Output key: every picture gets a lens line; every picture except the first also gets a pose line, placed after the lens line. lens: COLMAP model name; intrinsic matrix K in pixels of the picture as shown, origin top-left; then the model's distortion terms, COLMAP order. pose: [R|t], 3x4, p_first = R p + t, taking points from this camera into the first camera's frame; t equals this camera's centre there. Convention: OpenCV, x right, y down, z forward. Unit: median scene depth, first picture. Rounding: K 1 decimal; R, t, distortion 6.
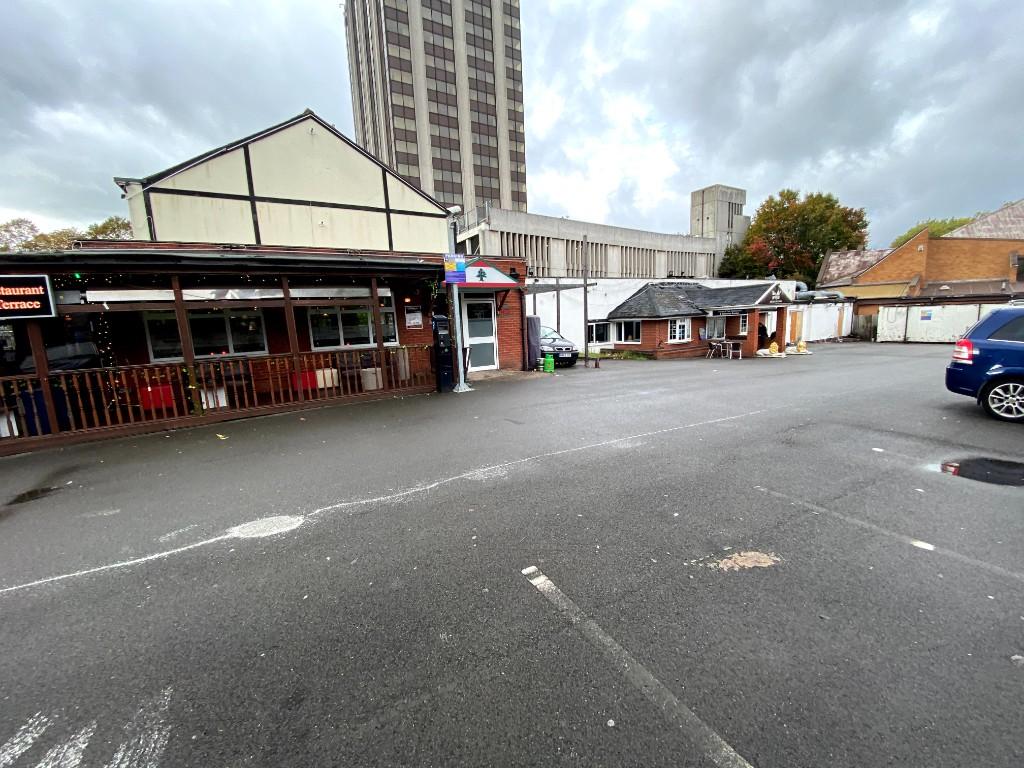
lens RADIAL K [[420.8, 0, 510.0], [0, 420.8, 387.6], [0, 0, 1]] dist [0.002188, -0.010218]
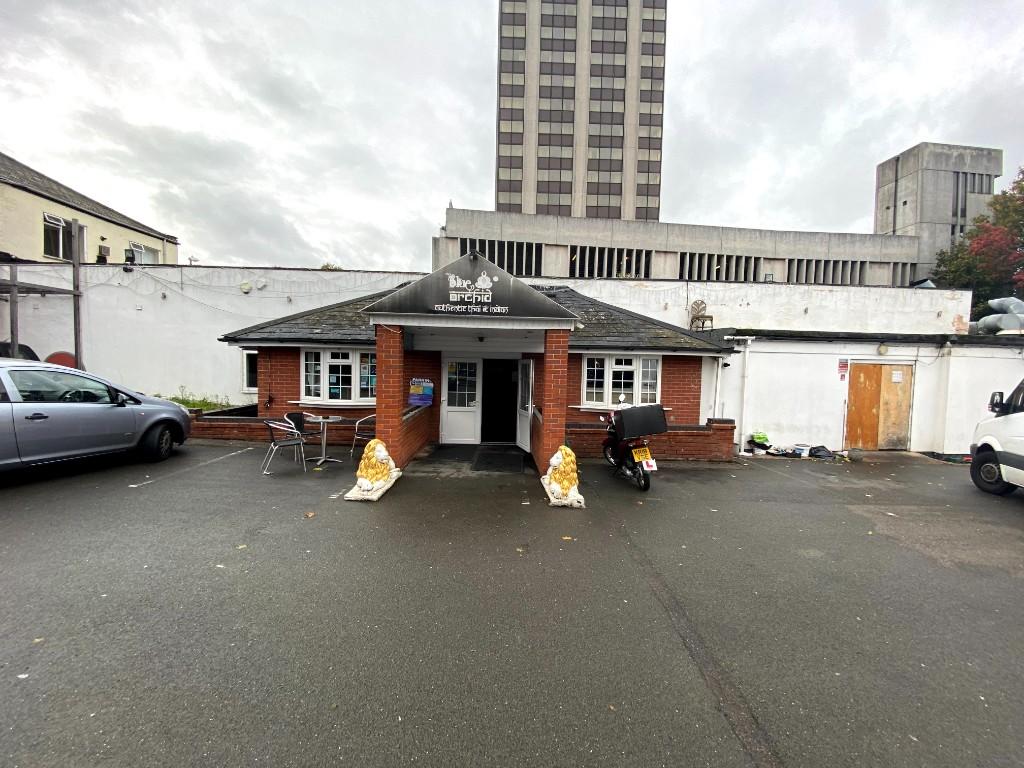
lens RADIAL K [[420.8, 0, 533.5], [0, 420.8, 384.9], [0, 0, 1]] dist [0.002188, -0.010218]
pose [[0.862756, 0.088948, -0.497736, 0.598374], [-0.142950, 0.987153, -0.071376, -0.095603], [0.484992, 0.132732, 0.864387, 0.548670]]
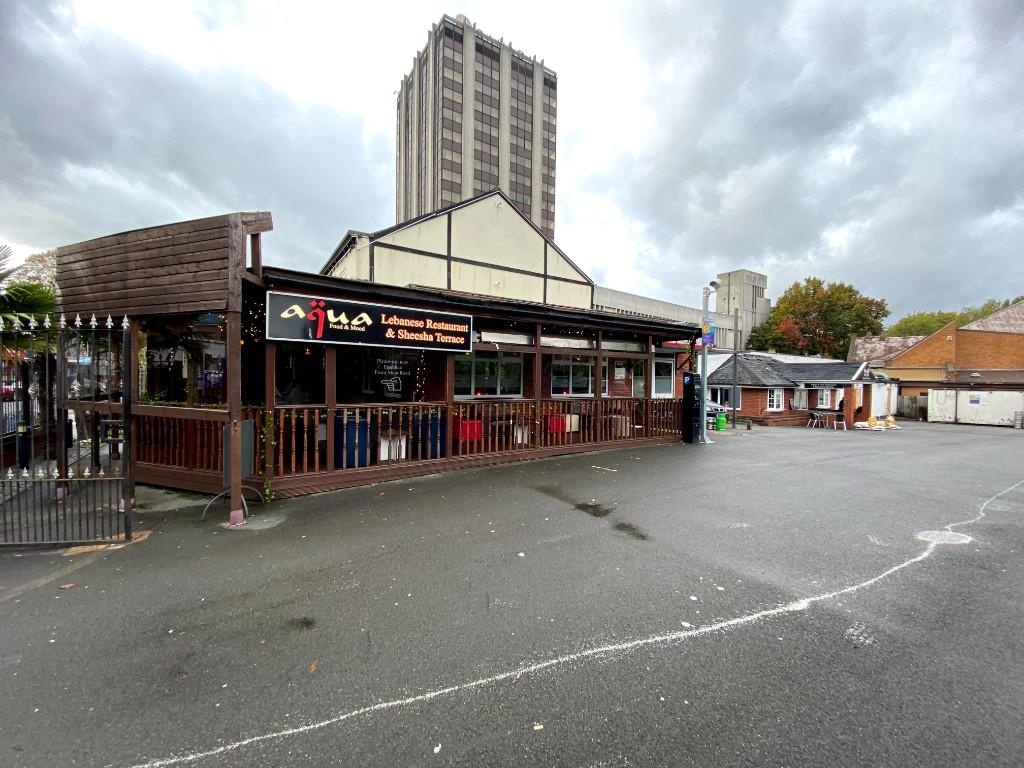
lens RADIAL K [[420.8, 0, 499.3], [0, 420.8, 387.4], [0, 0, 1]] dist [0.002188, -0.010218]
pose [[0.997882, 0.061317, 0.021704, -0.241466], [-0.057611, 0.988087, -0.142709, 0.018818], [-0.030196, 0.141156, 0.989527, -0.025842]]
